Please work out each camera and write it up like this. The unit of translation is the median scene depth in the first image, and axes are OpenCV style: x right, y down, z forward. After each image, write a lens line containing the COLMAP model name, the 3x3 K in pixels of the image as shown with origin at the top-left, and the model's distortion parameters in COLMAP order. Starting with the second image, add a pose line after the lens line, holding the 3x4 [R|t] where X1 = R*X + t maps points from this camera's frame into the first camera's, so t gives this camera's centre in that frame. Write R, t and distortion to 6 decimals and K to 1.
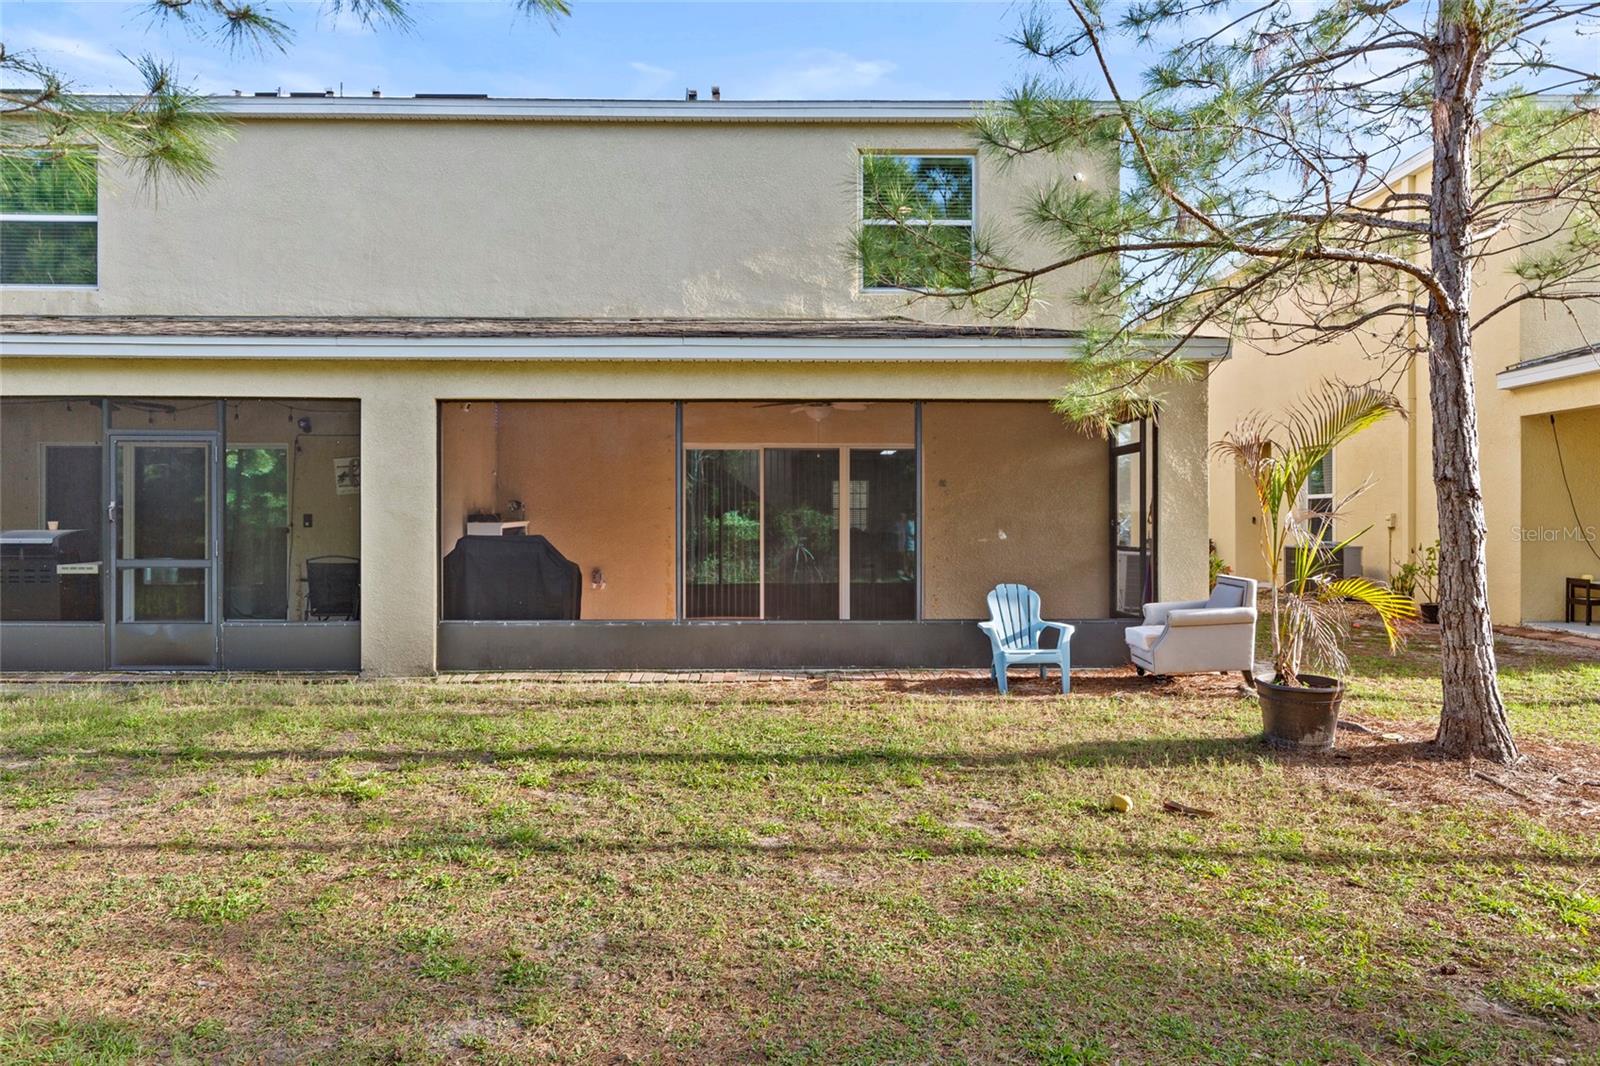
lens RADIAL K [[979.6, 0, 800.0], [0, 979.6, 533.0], [0, 0, 1]] dist [-0.000101, 0.001065]
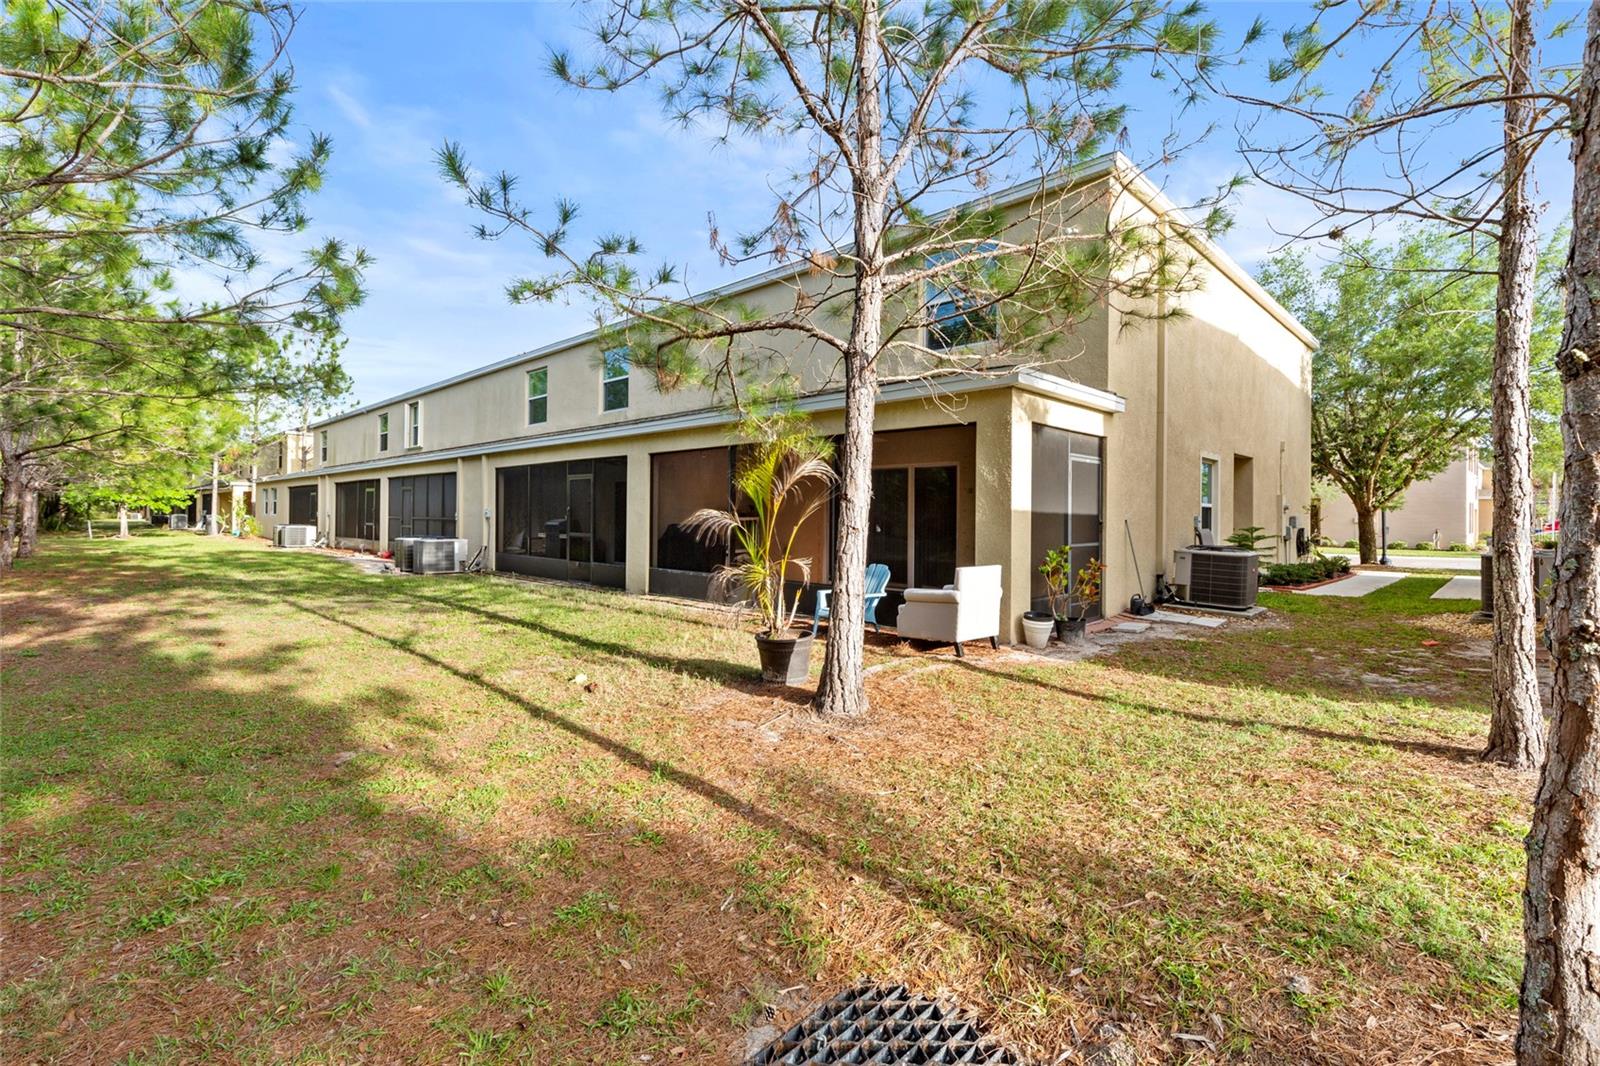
lens RADIAL K [[719.4, 0, 806.9], [0, 719.4, 523.7], [0, 0, 1]] dist [0.001892, 0.000341]
pose [[0.695583, 0.015275, -0.718284, 0.851874], [-0.019407, 0.999809, 0.002468, -0.005421], [0.718184, 0.012223, 0.695746, 0.214607]]
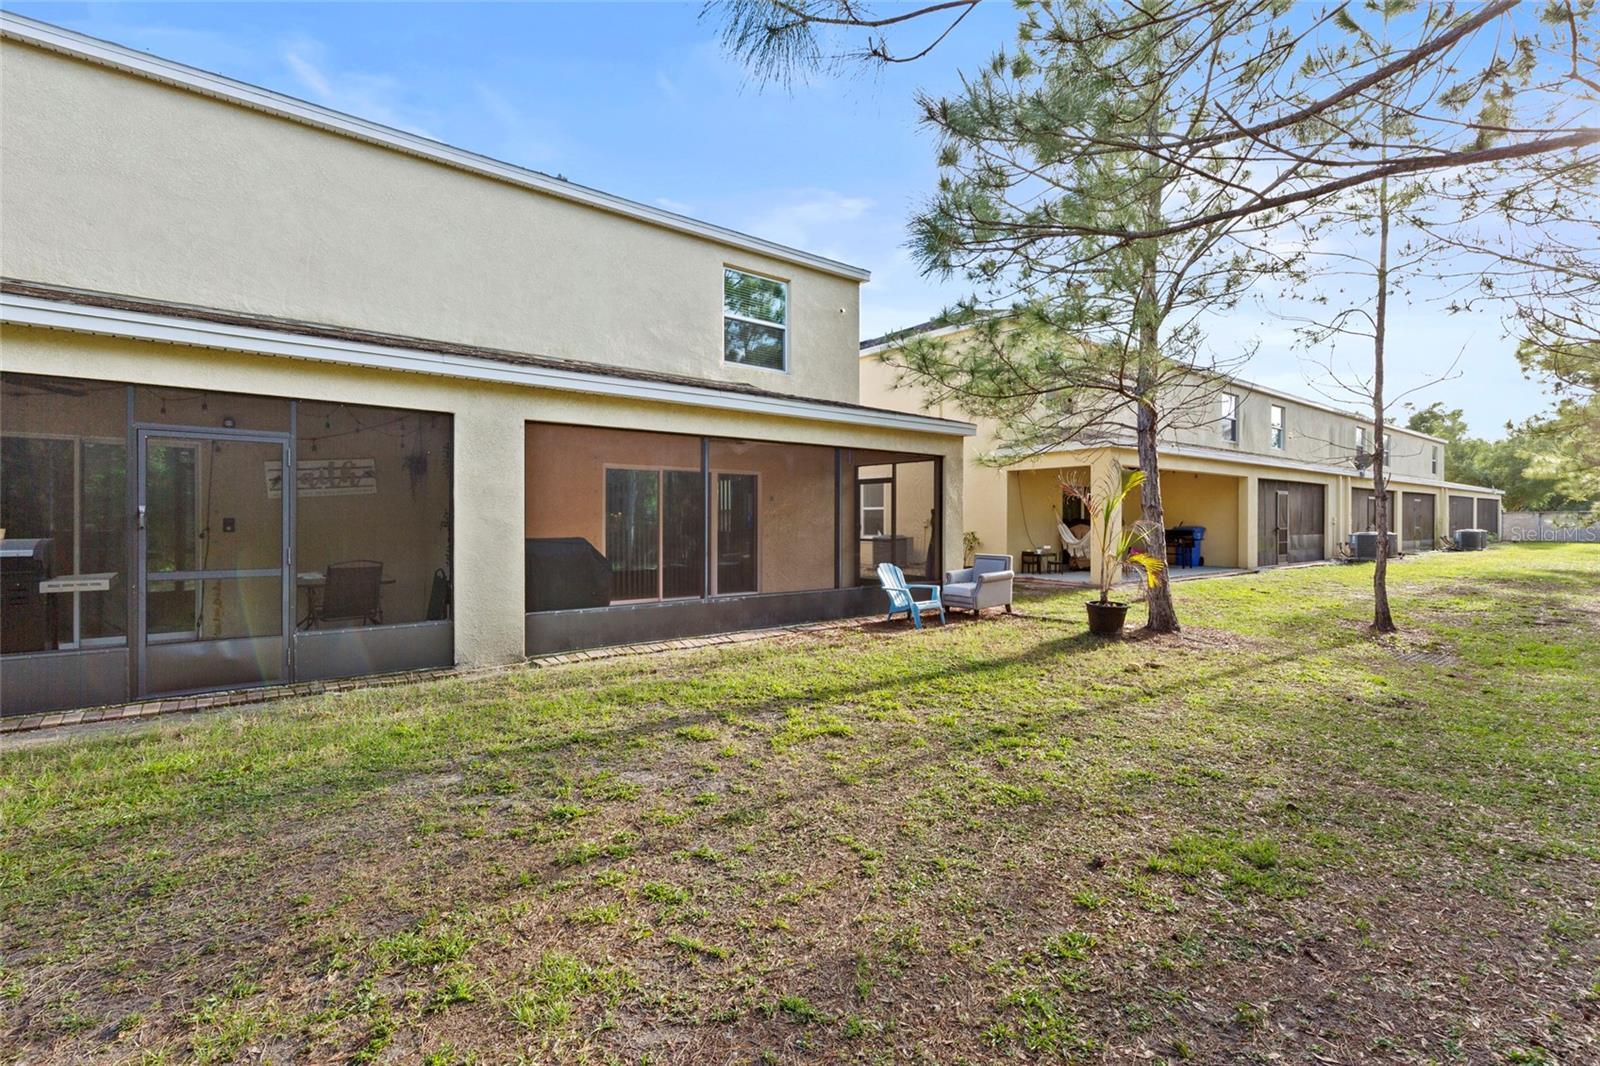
lens RADIAL K [[719.4, 0, 806.9], [0, 719.4, 523.7], [0, 0, 1]] dist [0.001892, 0.000341]
pose [[0.788988, -0.002357, 0.614404, -0.604587], [0.006034, 0.999974, -0.003912, -0.009656], [-0.614379, 0.006793, 0.788982, 0.129558]]
